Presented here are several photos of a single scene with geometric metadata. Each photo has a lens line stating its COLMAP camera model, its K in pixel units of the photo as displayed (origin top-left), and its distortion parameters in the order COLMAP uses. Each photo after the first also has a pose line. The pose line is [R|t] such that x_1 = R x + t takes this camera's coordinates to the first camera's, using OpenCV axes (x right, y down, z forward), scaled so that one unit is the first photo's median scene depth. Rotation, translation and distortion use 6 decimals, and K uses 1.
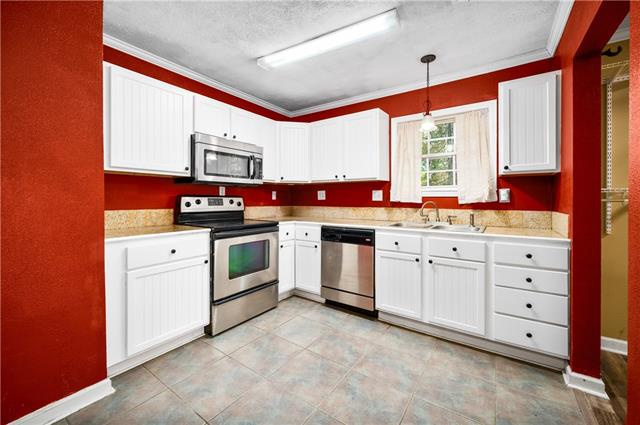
lens RADIAL K [[259.8, 0, 320.1], [0, 259.8, 199.1], [0, 0, 1]] dist [0.000154, 0.000006]
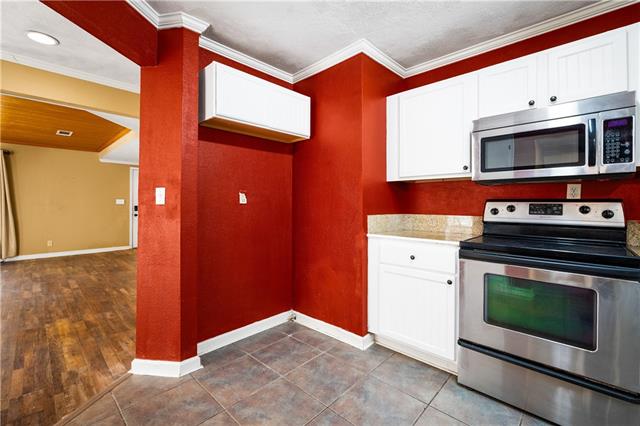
lens RADIAL K [[279.7, 0, 319.8], [0, 279.7, 202.8], [0, 0, 1]] dist [-0.001319, -0.000134]
pose [[-0.153393, -0.006205, -0.988146, 0.413938], [-0.004864, 0.999973, -0.005524, 0.001857], [0.988153, 0.003959, -0.153419, 0.635908]]
